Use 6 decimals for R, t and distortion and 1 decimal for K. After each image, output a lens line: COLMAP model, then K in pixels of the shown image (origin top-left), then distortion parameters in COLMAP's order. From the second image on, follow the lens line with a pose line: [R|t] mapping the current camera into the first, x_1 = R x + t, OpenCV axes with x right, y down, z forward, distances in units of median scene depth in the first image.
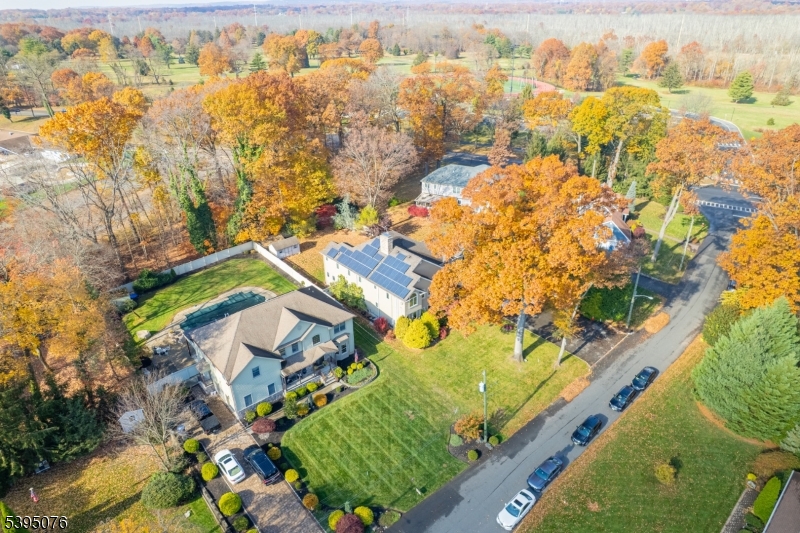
lens RADIAL K [[516.6, 0, 395.7], [0, 516.6, 272.2], [0, 0, 1]] dist [-0.076563, 0.062389]
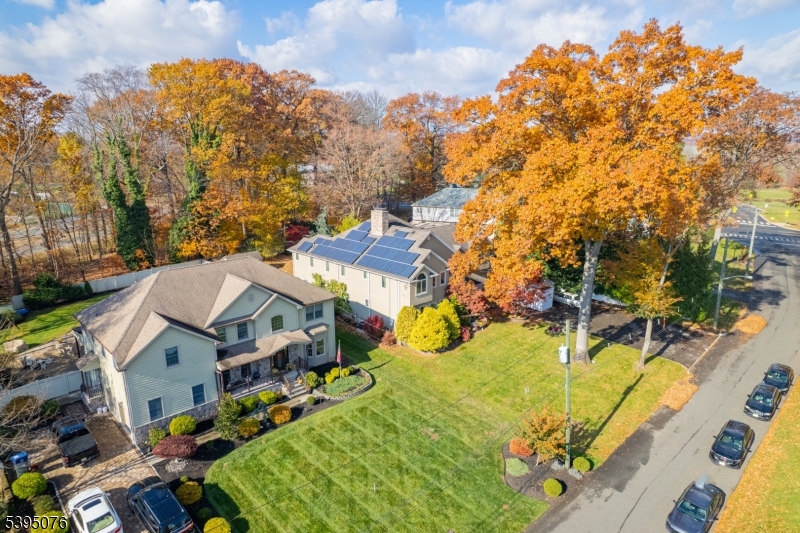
lens RADIAL K [[516.6, 0, 397.3], [0, 516.6, 270.5], [0, 0, 1]] dist [-0.076563, 0.062389]
pose [[0.998219, -0.002242, 0.059617, -0.042136], [0.016513, 0.970637, -0.239980, 0.214086], [-0.057328, 0.240537, 0.968945, 0.344583]]
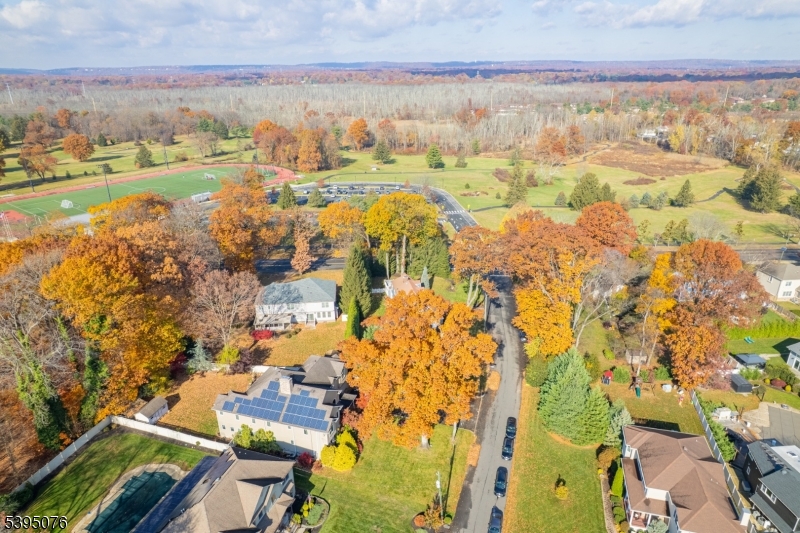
lens RADIAL K [[516.6, 0, 398.3], [0, 516.6, 270.0], [0, 0, 1]] dist [-0.076563, 0.062389]
pose [[0.843586, -0.194859, 0.500392, -0.357541], [0.250395, 0.967072, -0.045537, -0.206334], [-0.475042, 0.163710, 0.864601, -0.109794]]
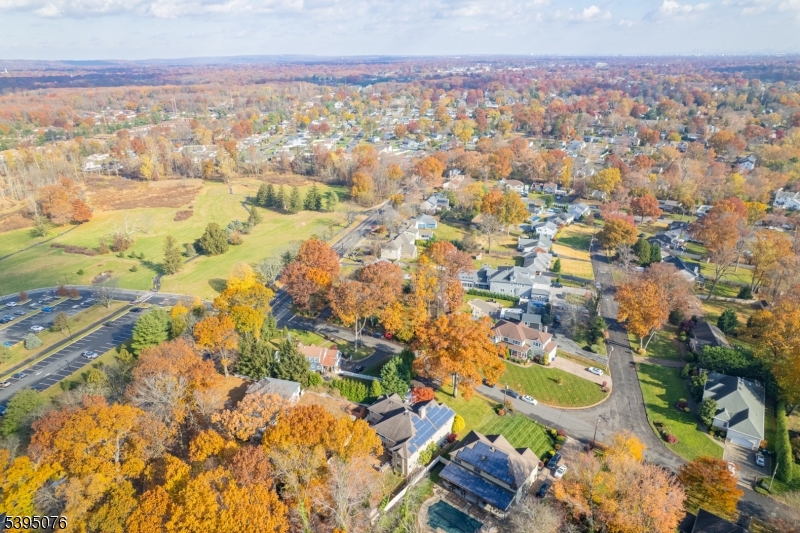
lens RADIAL K [[516.6, 0, 400.6], [0, 516.6, 268.0], [0, 0, 1]] dist [-0.076563, 0.062389]
pose [[-0.193392, -0.364322, 0.910971, -1.569887], [0.473084, 0.778803, 0.411896, -1.320454], [-0.859530, 0.510623, 0.021740, 0.883755]]
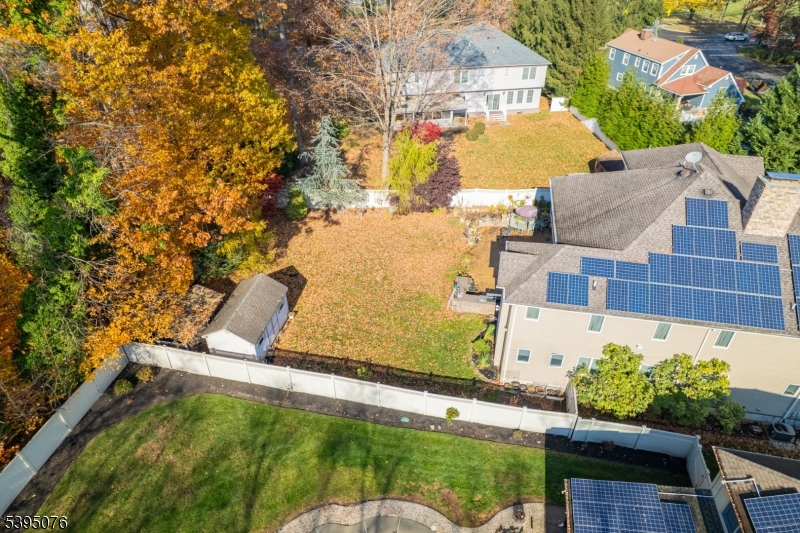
lens RADIAL K [[516.6, 0, 397.3], [0, 516.6, 271.0], [0, 0, 1]] dist [-0.076563, 0.062389]
pose [[0.784092, -0.353027, 0.510462, -0.422103], [0.283961, 0.935393, 0.210726, -0.167670], [-0.551874, -0.020277, 0.833681, 0.982198]]
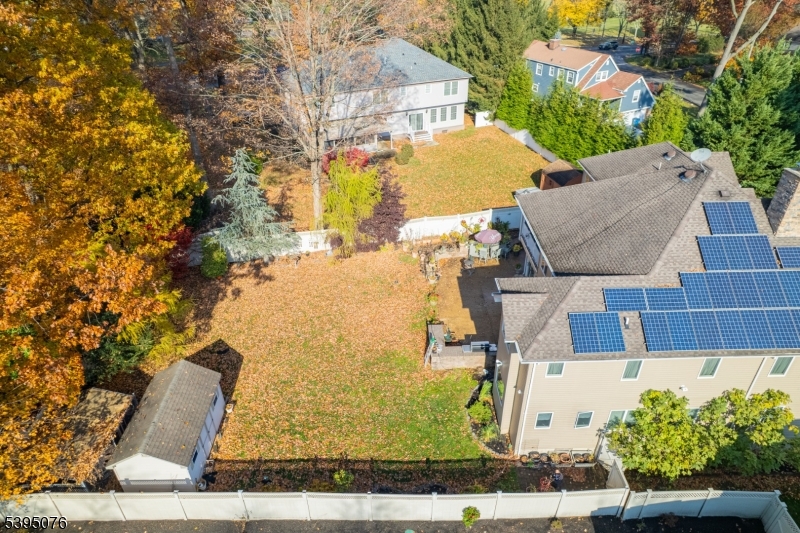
lens RADIAL K [[516.6, 0, 398.4], [0, 516.6, 269.9], [0, 0, 1]] dist [-0.076563, 0.062389]
pose [[0.635567, -0.410632, 0.653786, -0.389331], [0.367087, 0.905706, 0.212001, -0.177612], [-0.679192, 0.105255, 0.726374, 1.081672]]
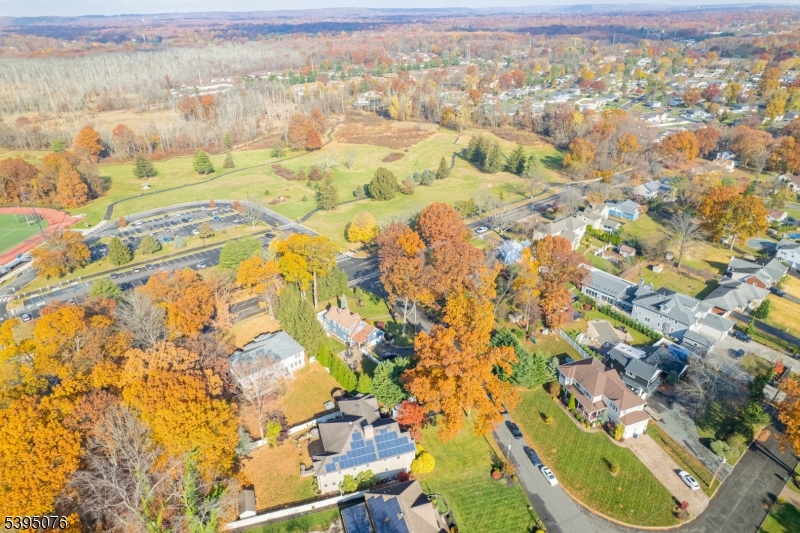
lens RADIAL K [[516.6, 0, 398.5], [0, 516.6, 271.2], [0, 0, 1]] dist [-0.076563, 0.062389]
pose [[0.389067, -0.417108, 0.821369, -1.076438], [0.444315, 0.866023, 0.229321, -0.812117], [-0.806976, 0.275725, 0.522269, 0.097842]]
